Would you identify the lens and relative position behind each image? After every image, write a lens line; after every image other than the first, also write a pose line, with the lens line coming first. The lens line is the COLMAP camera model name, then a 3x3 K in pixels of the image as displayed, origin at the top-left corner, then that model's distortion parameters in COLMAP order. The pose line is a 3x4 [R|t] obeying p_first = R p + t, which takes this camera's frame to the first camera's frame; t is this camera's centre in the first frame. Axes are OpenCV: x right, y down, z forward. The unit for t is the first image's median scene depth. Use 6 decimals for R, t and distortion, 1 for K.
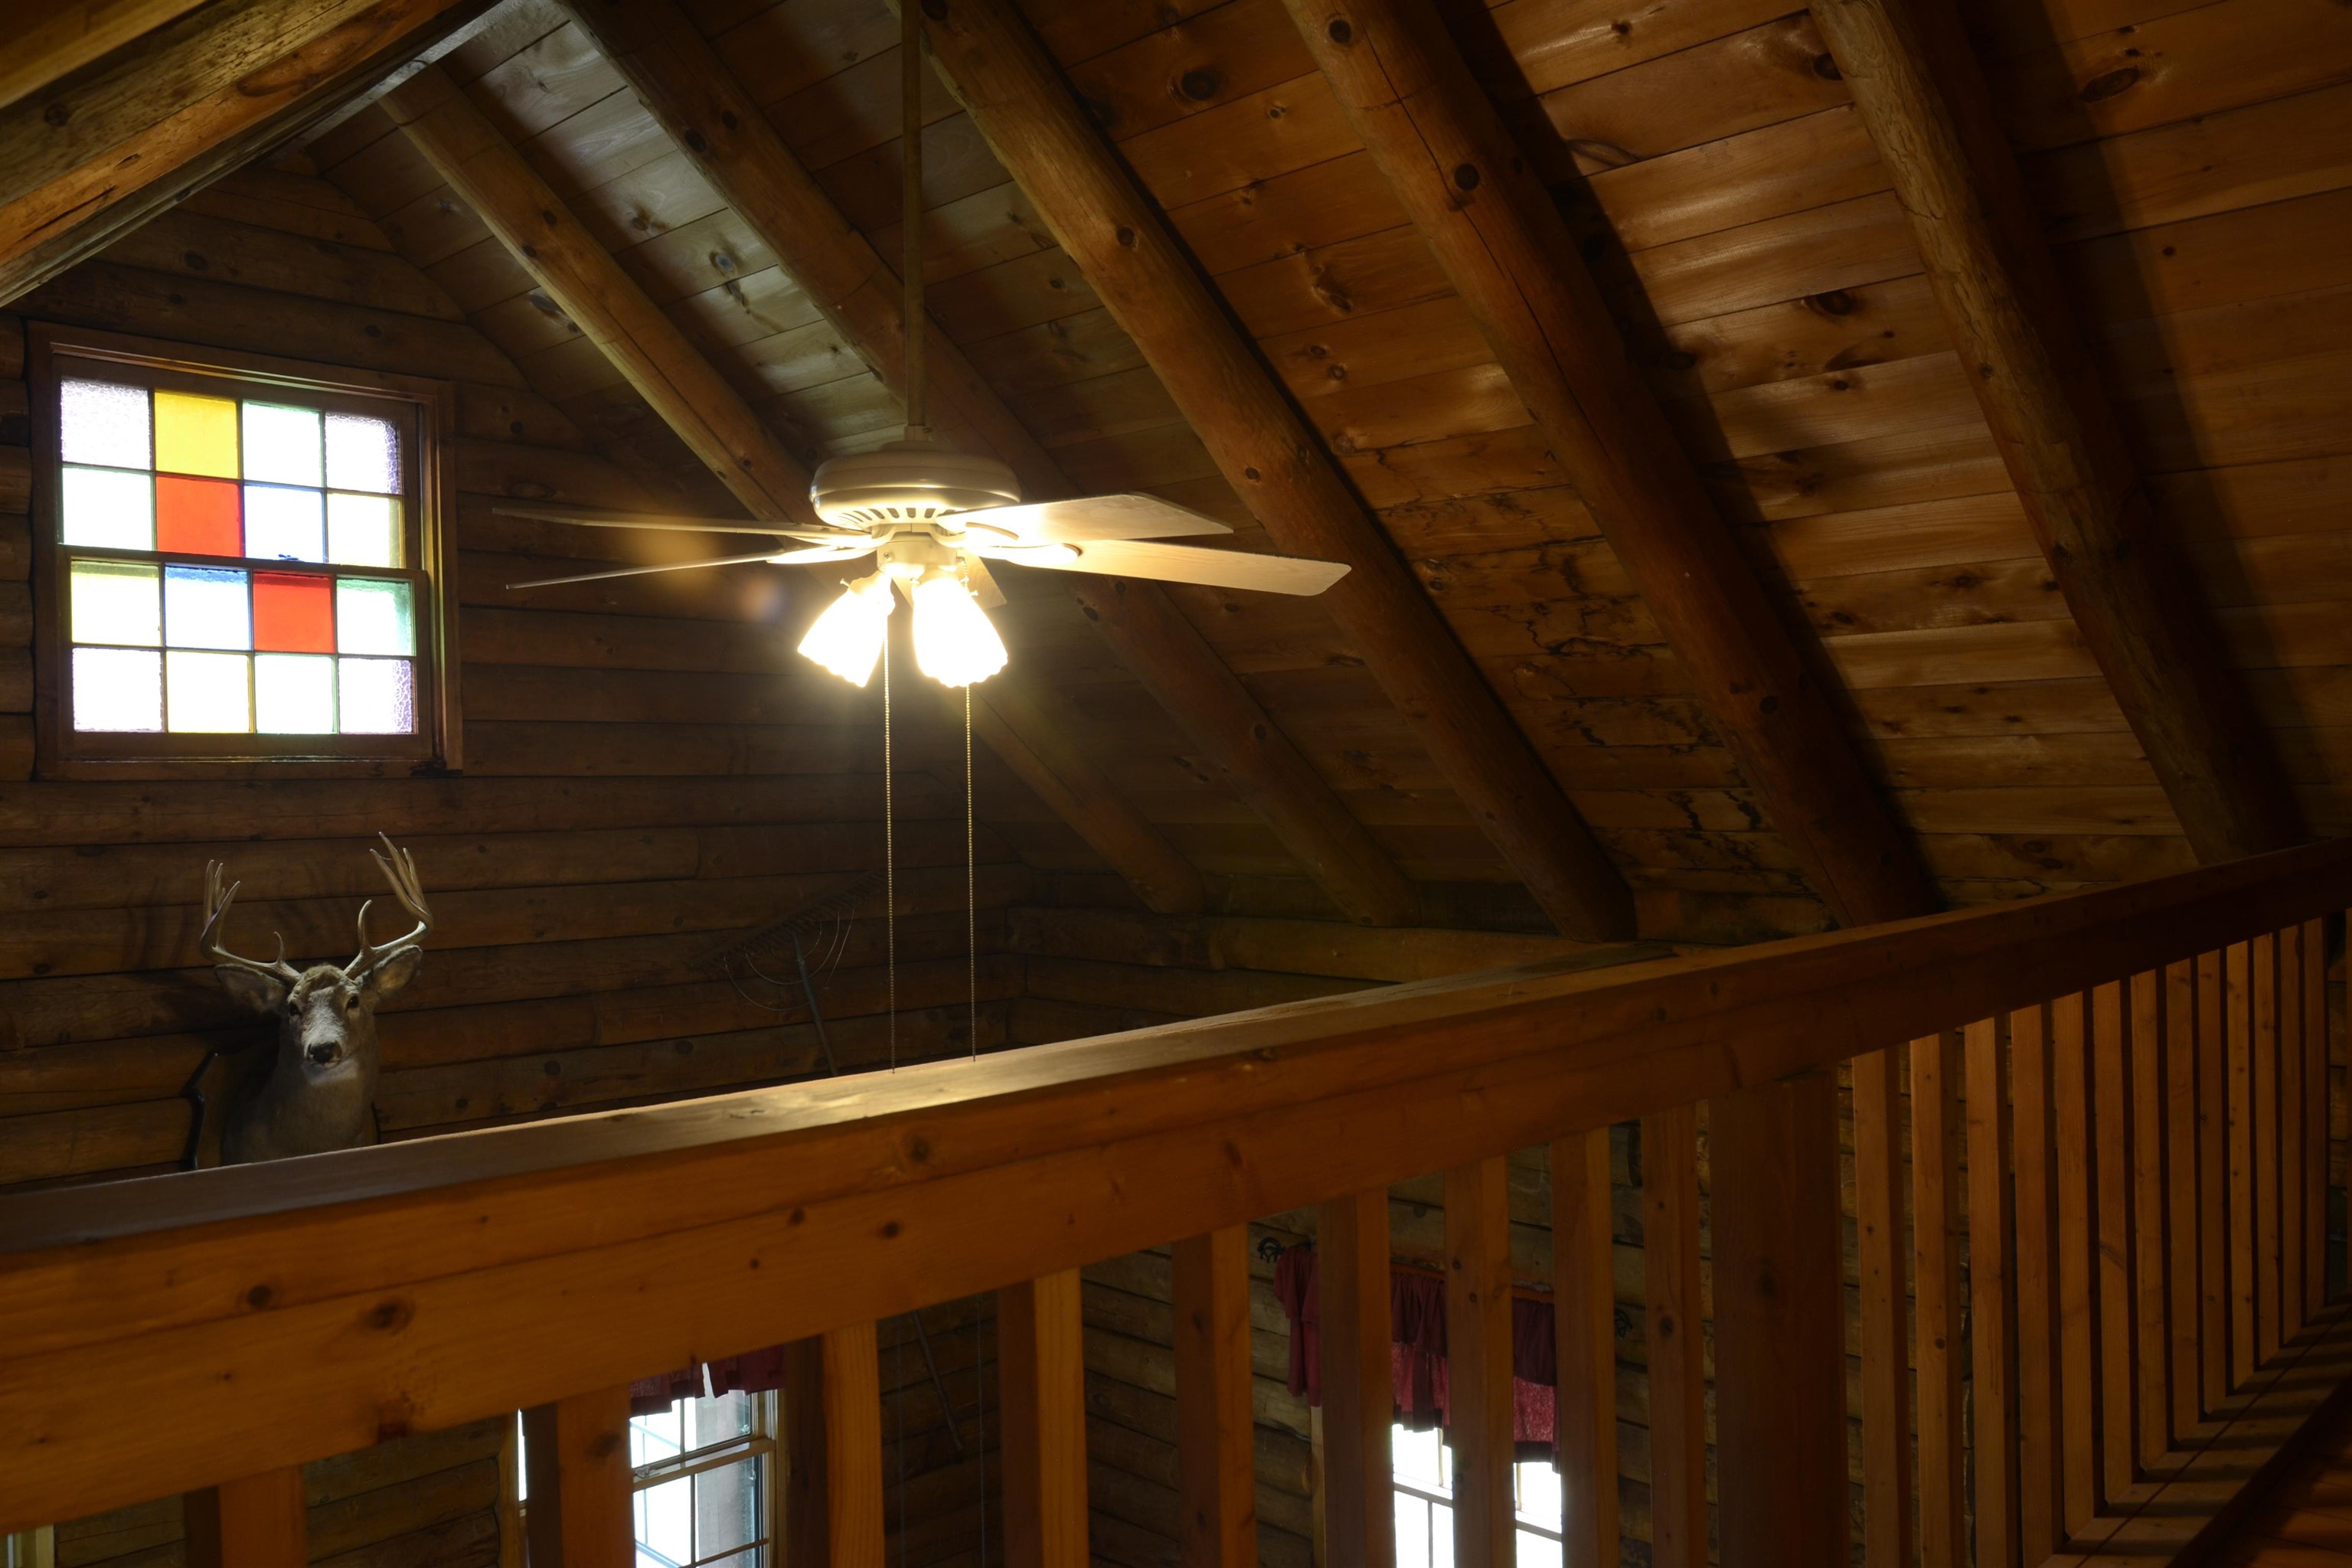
lens RADIAL K [[1853.6, 0, 1182.8], [0, 1853.6, 790.4], [0, 0, 1]] dist [-0.038844, 0.016703]
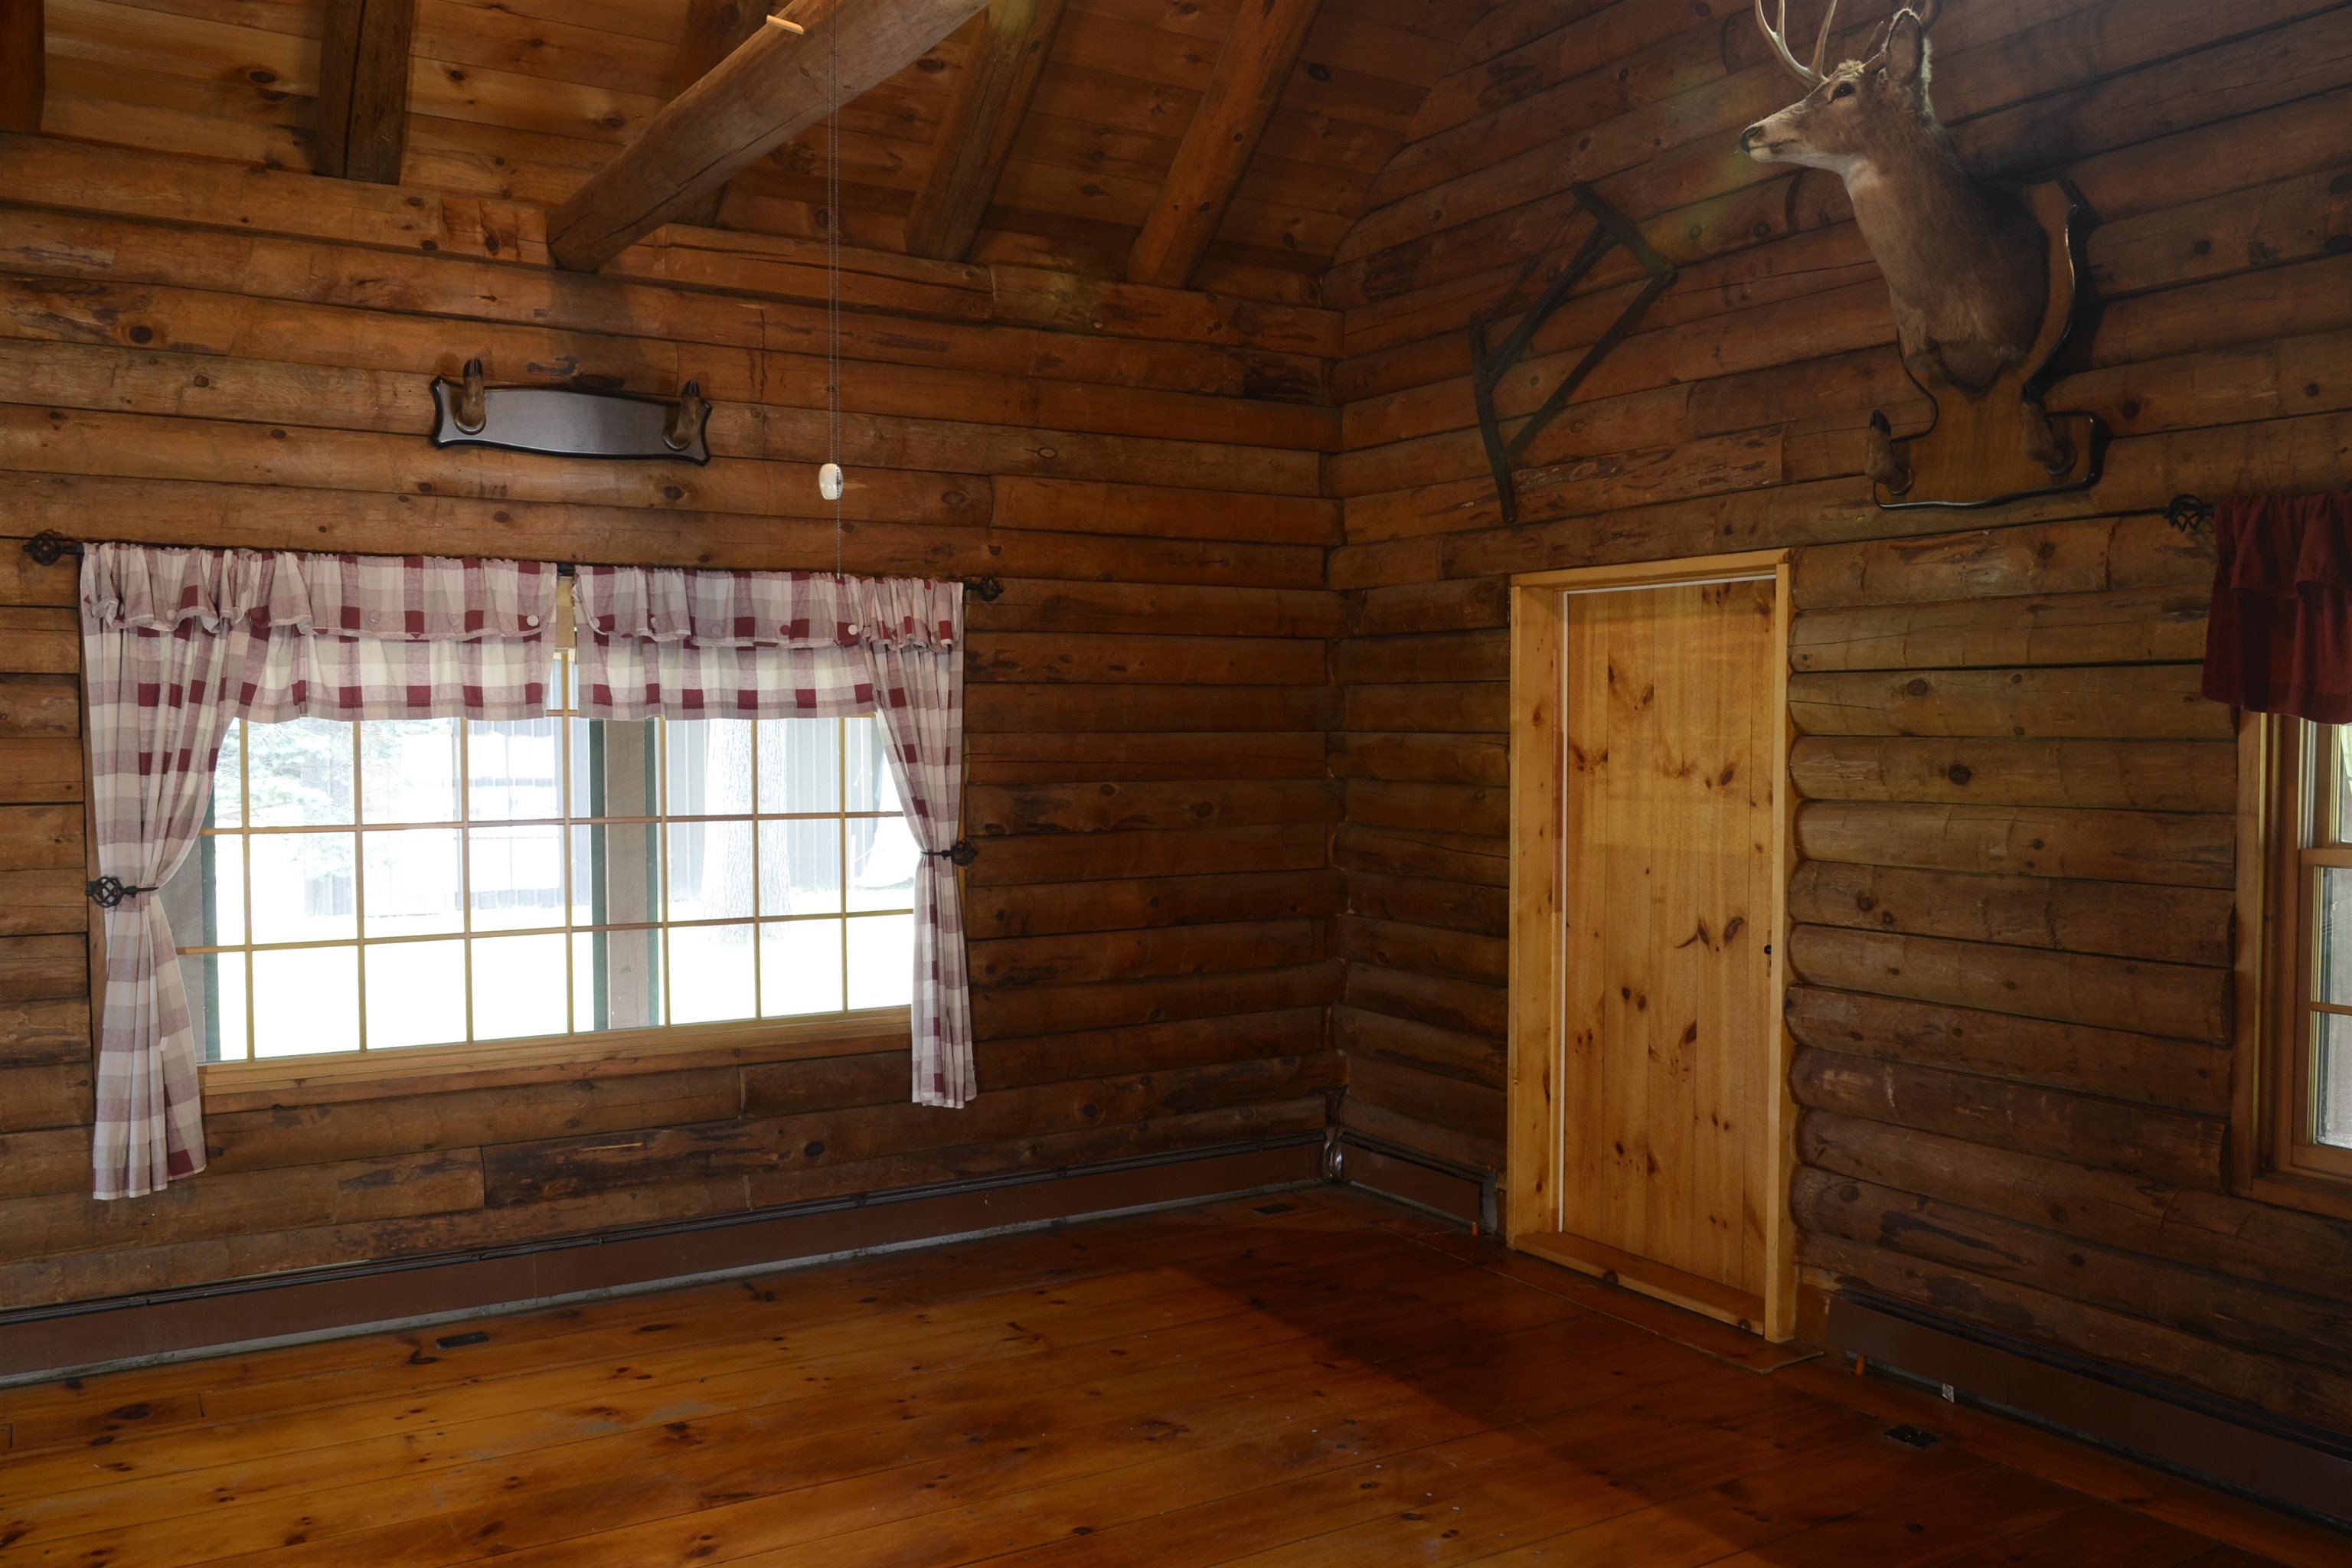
lens RADIAL K [[1853.6, 0, 1172.6], [0, 1853.6, 794.4], [0, 0, 1]] dist [-0.038844, 0.016703]
pose [[-0.240012, 0.051774, -0.969388, 0.496388], [-0.002142, 0.998546, 0.053862, 0.392615], [0.970767, 0.015004, -0.239552, 0.867746]]
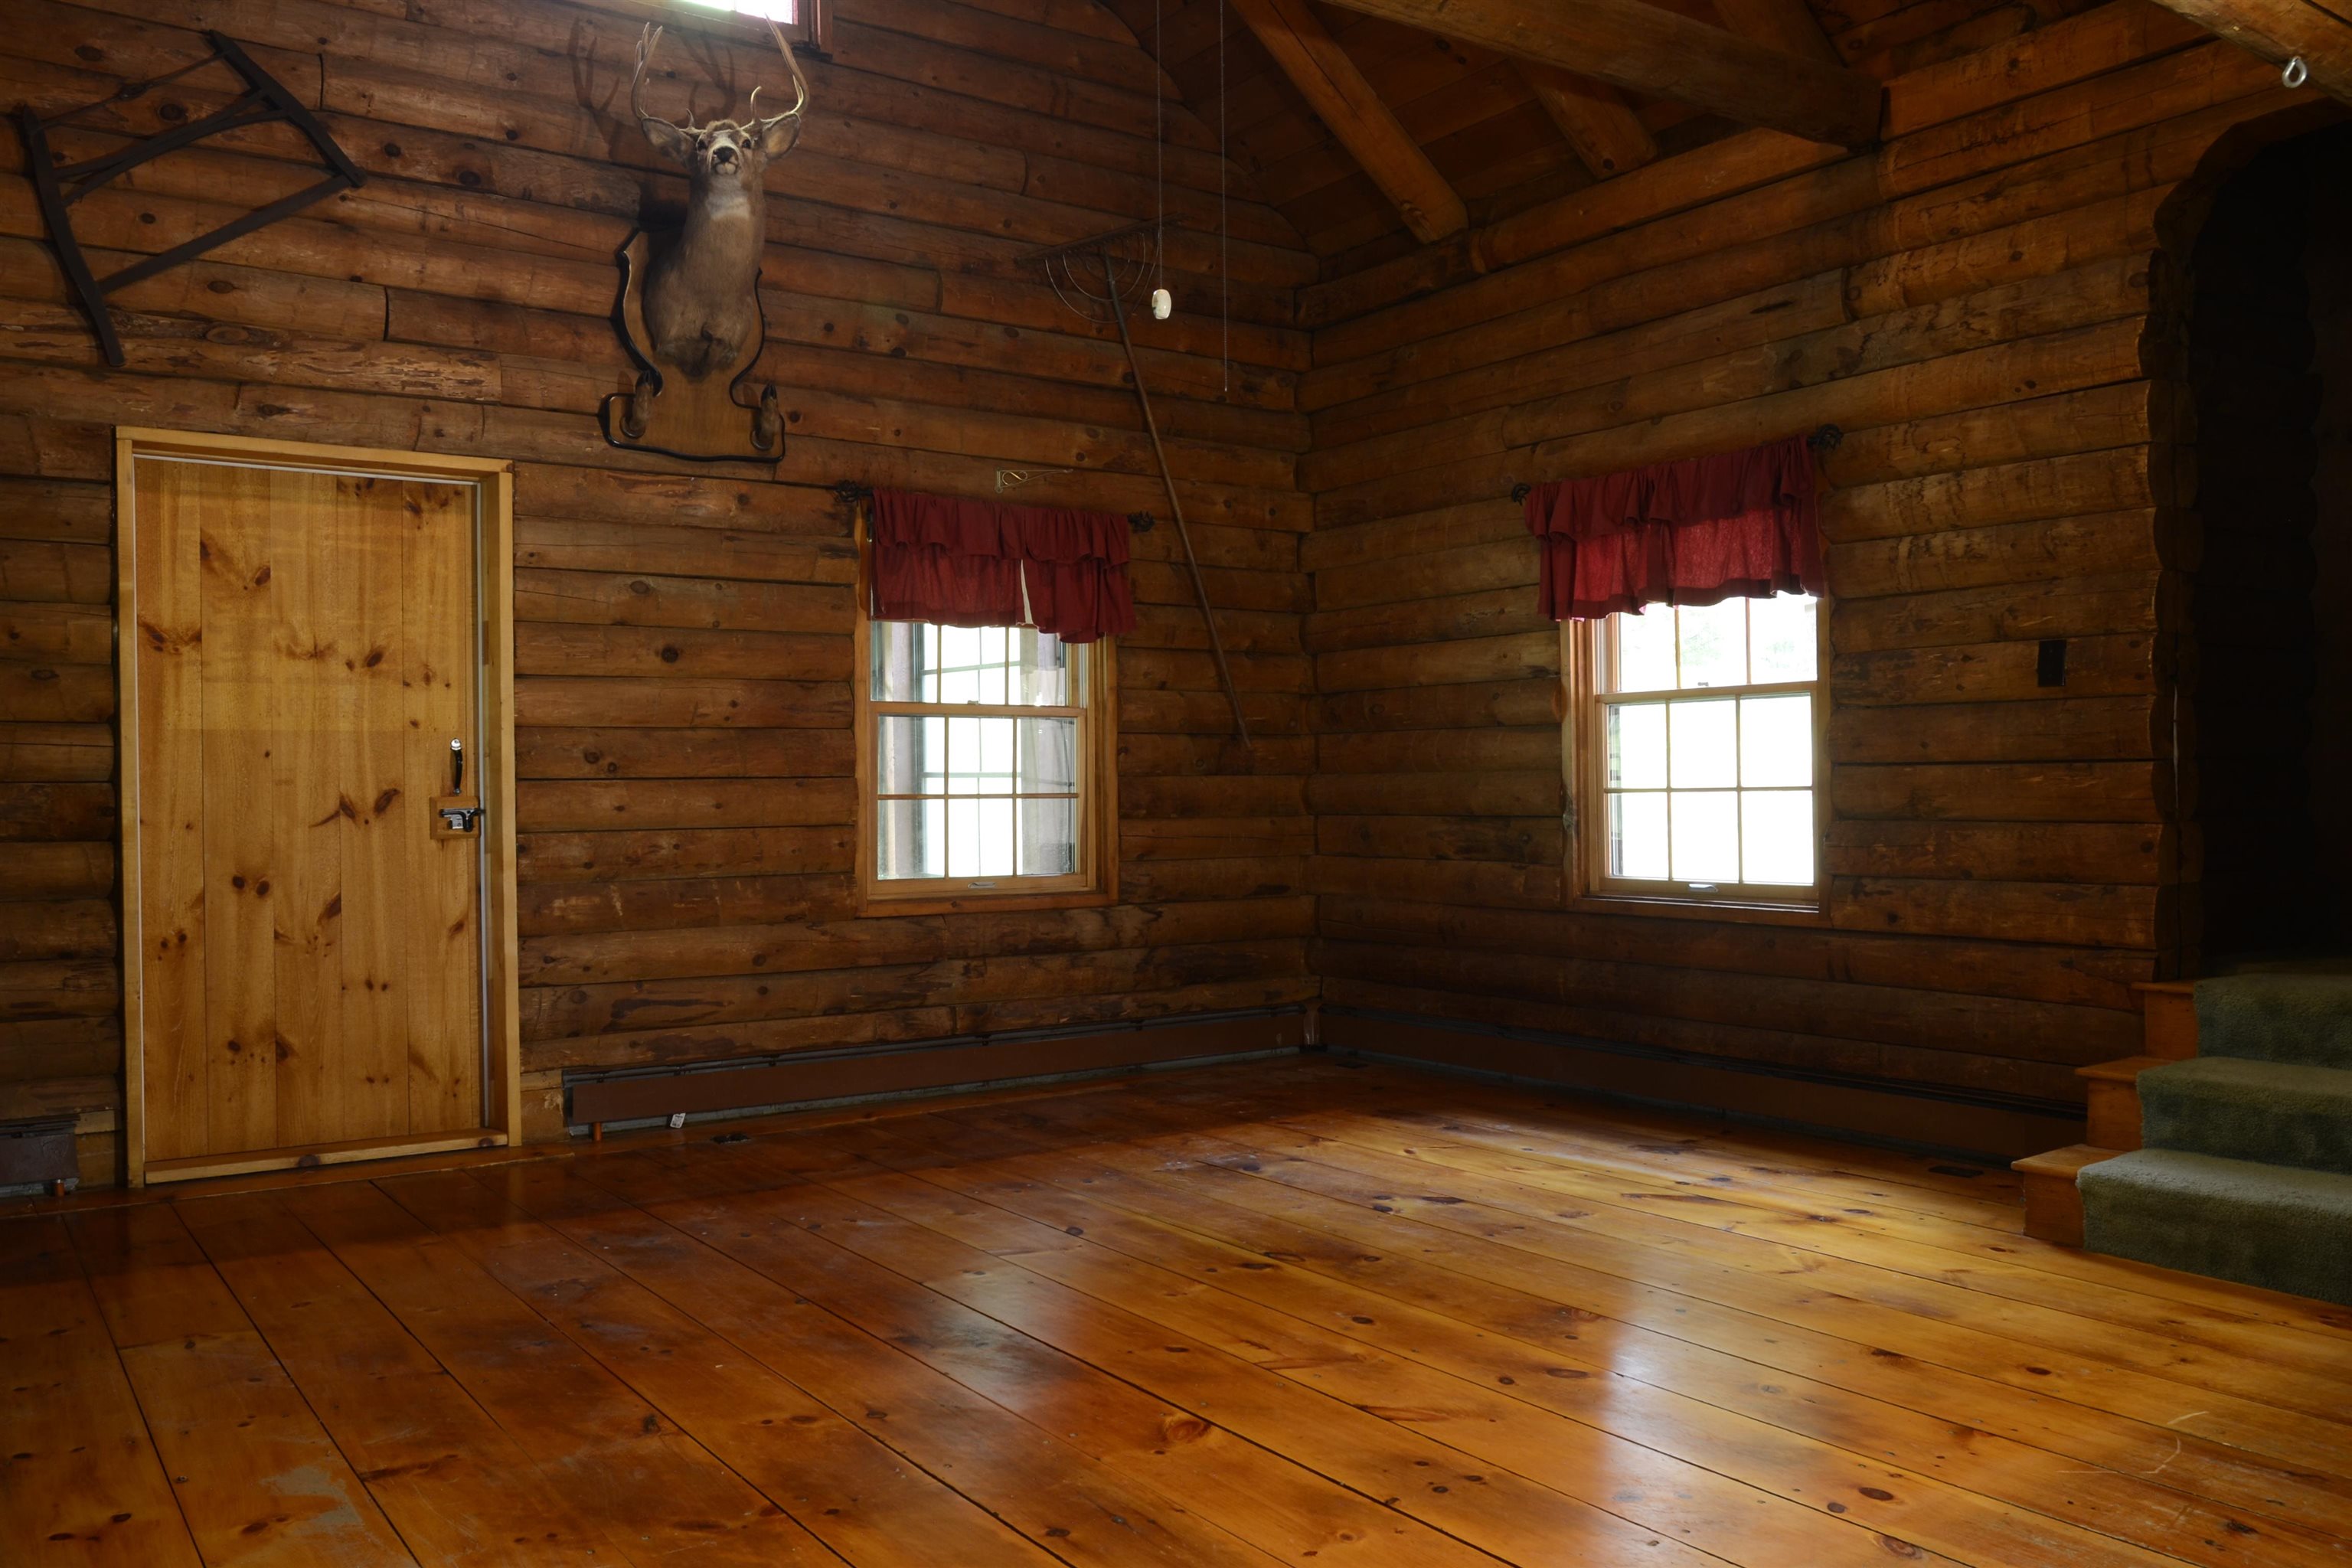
lens RADIAL K [[1853.6, 0, 1178.9], [0, 1853.6, 805.8], [0, 0, 1]] dist [-0.038844, 0.016703]
pose [[0.982799, 0.008790, -0.184470, 0.062507], [-0.007099, 0.999927, 0.009821, 0.521681], [0.184542, -0.008342, 0.982789, -0.155813]]
